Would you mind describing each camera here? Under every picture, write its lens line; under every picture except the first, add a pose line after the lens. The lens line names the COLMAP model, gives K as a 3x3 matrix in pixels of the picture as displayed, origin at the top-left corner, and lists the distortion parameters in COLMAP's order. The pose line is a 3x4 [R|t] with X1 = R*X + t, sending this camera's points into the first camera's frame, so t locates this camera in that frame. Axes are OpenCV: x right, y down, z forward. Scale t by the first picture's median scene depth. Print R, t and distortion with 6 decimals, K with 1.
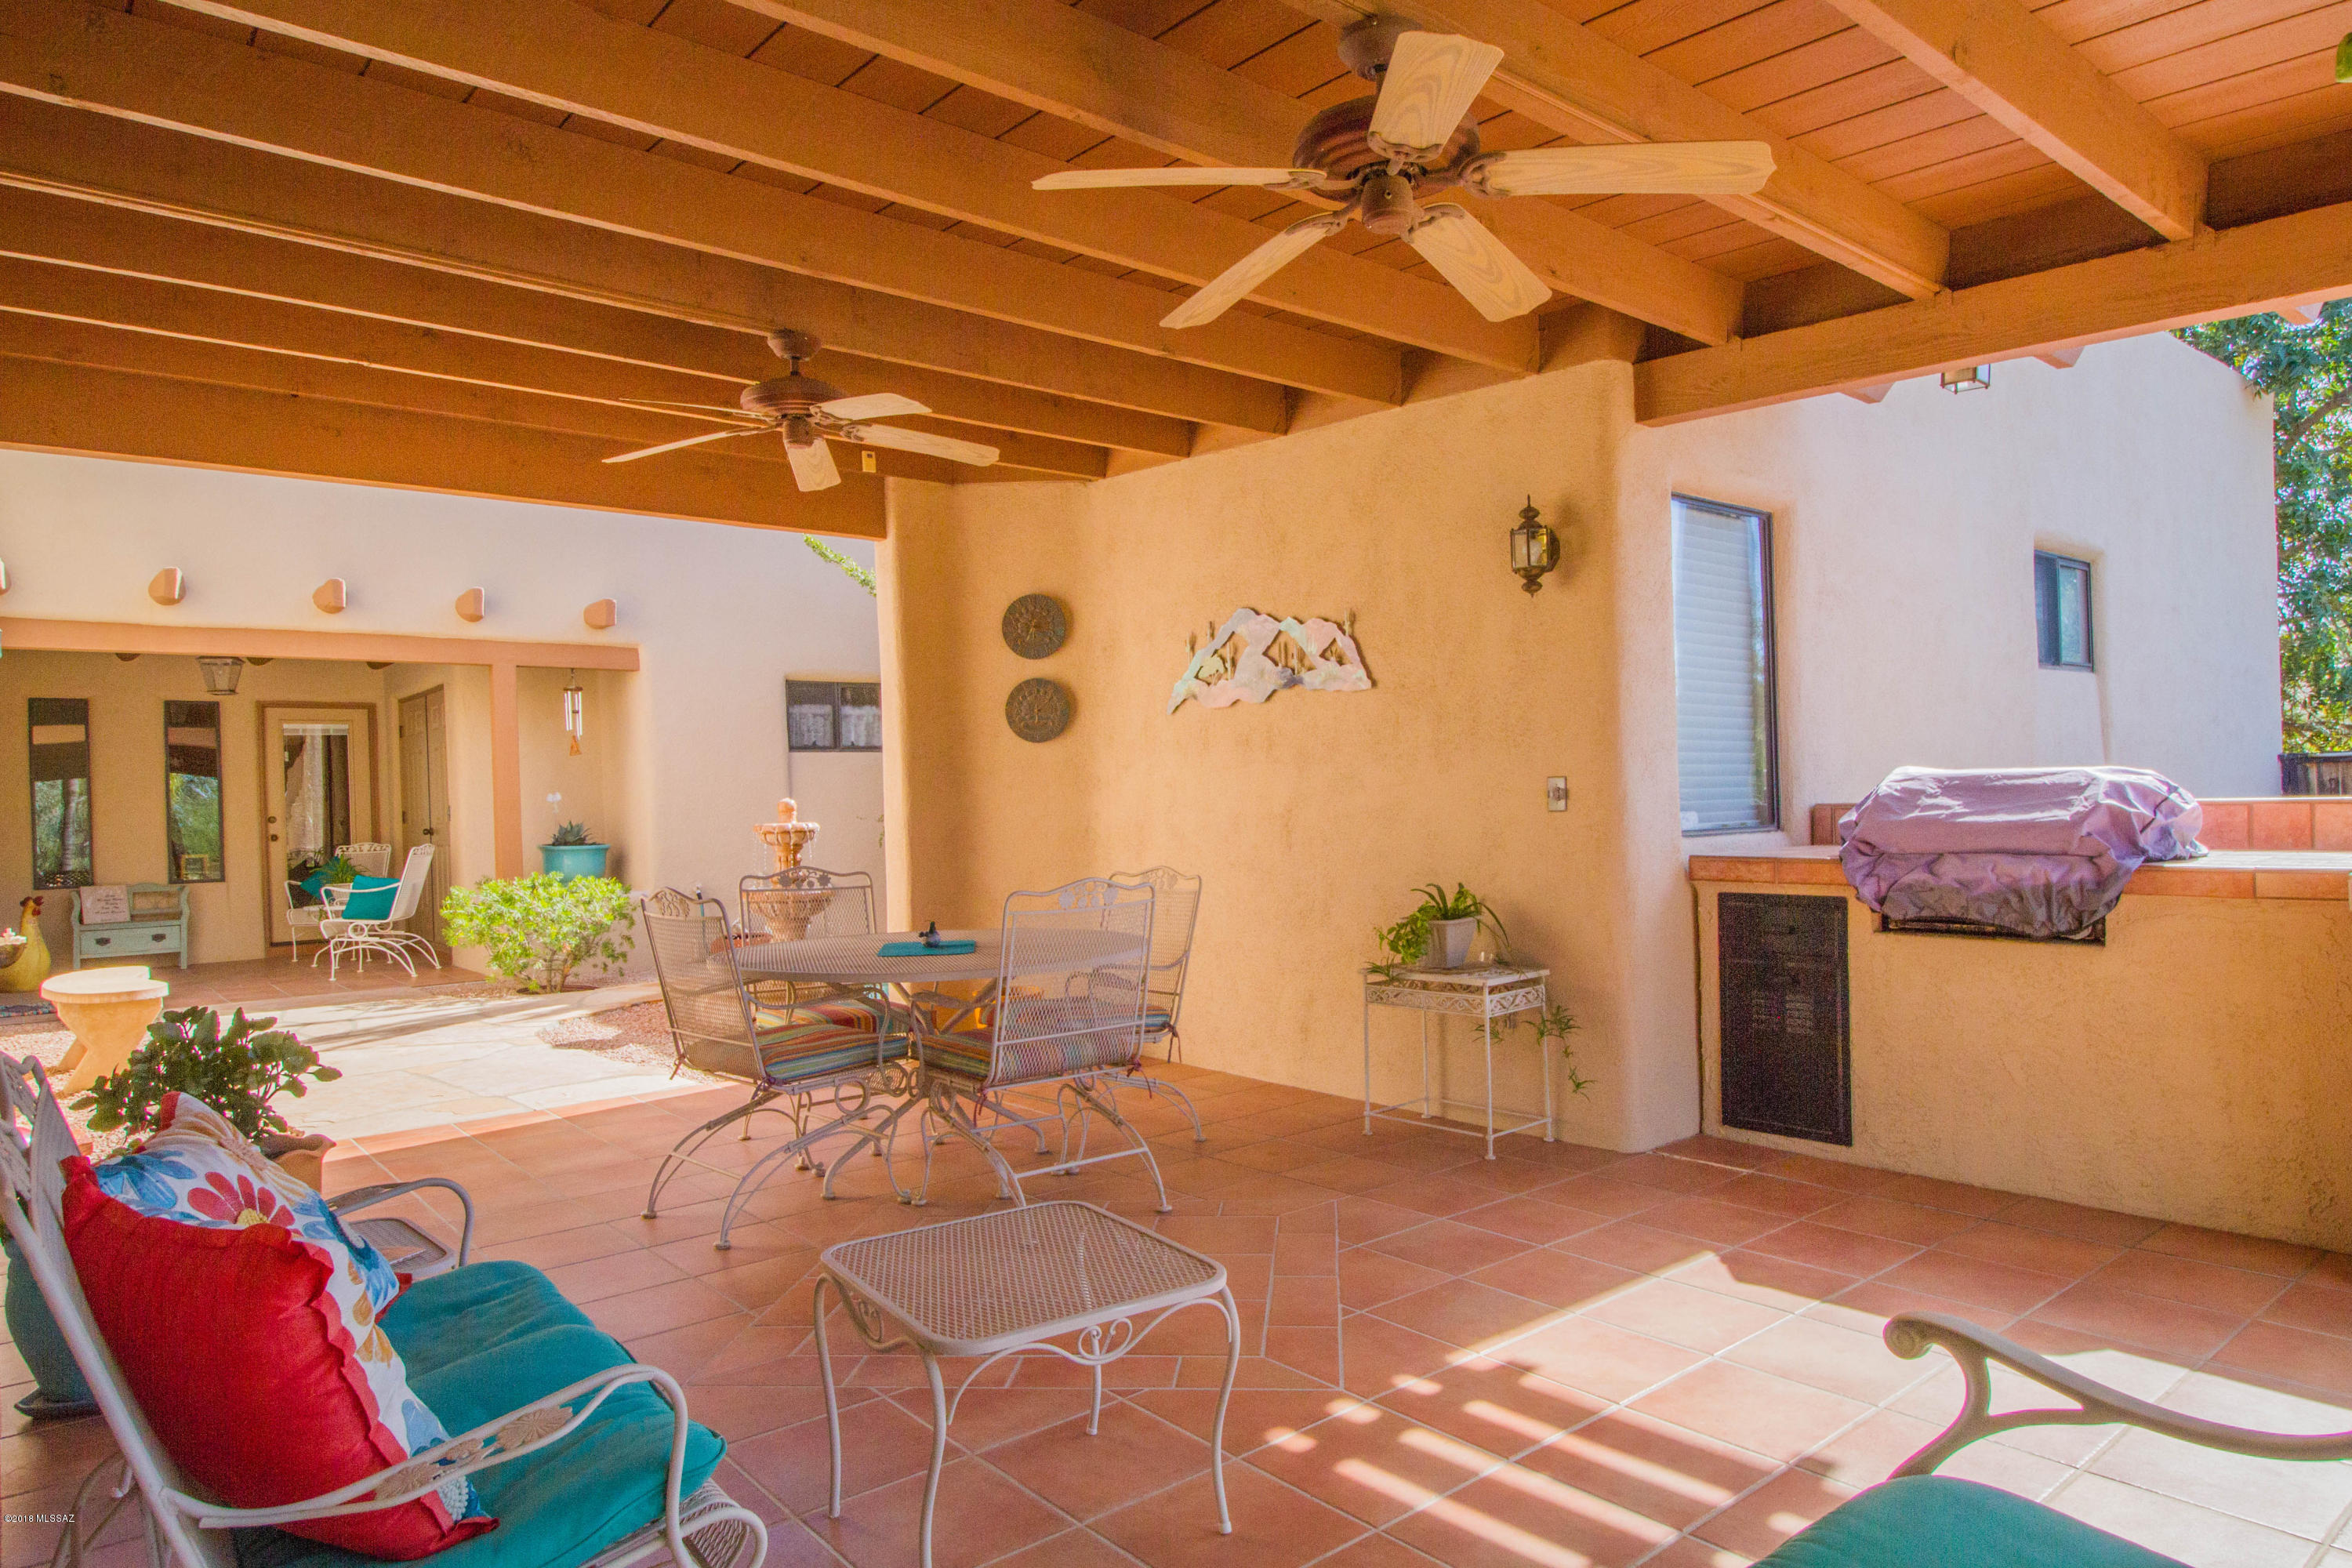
lens RADIAL K [[1397.9, 0, 1188.7], [0, 1397.9, 793.1], [0, 0, 1]] dist [-0.012543, -0.002782]
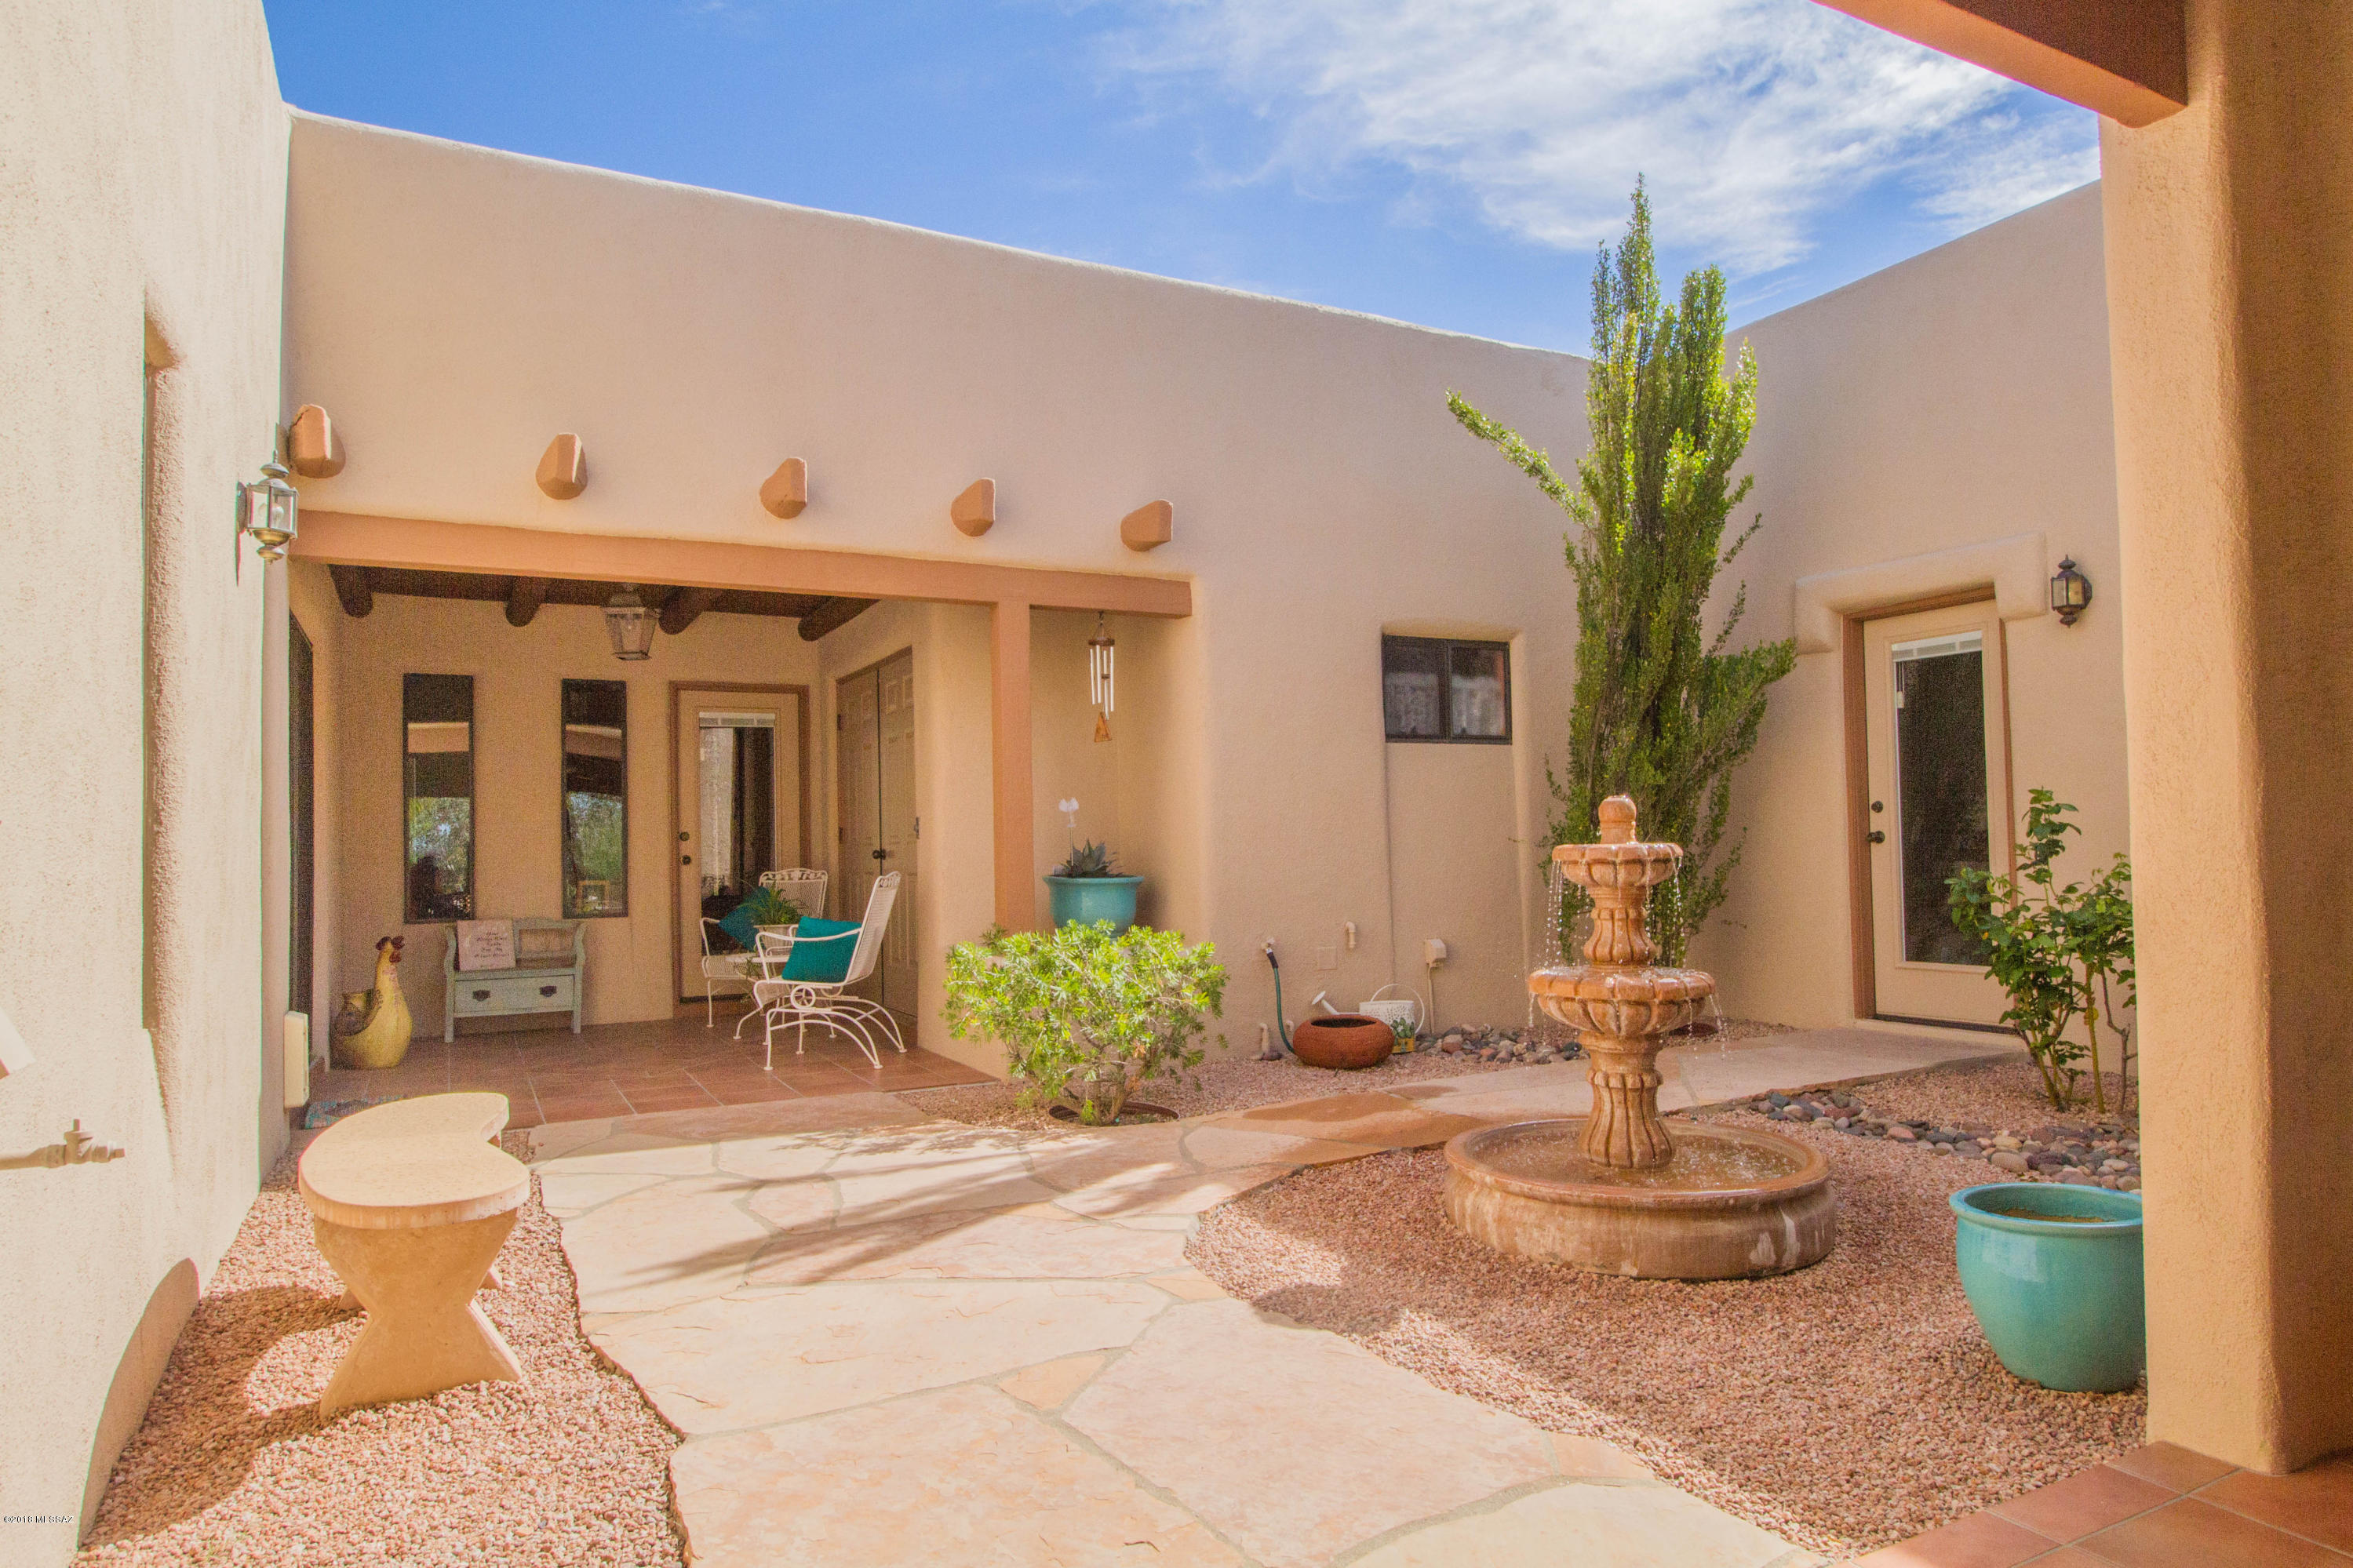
lens RADIAL K [[1398.3, 0, 1174.5], [0, 1398.3, 786.5], [0, 0, 1]] dist [-0.012543, -0.002782]
pose [[0.973728, 0.002407, -0.227700, -0.244148], [-0.008842, 0.999590, -0.027243, 0.011545], [0.227541, 0.028540, 0.973350, 0.343752]]
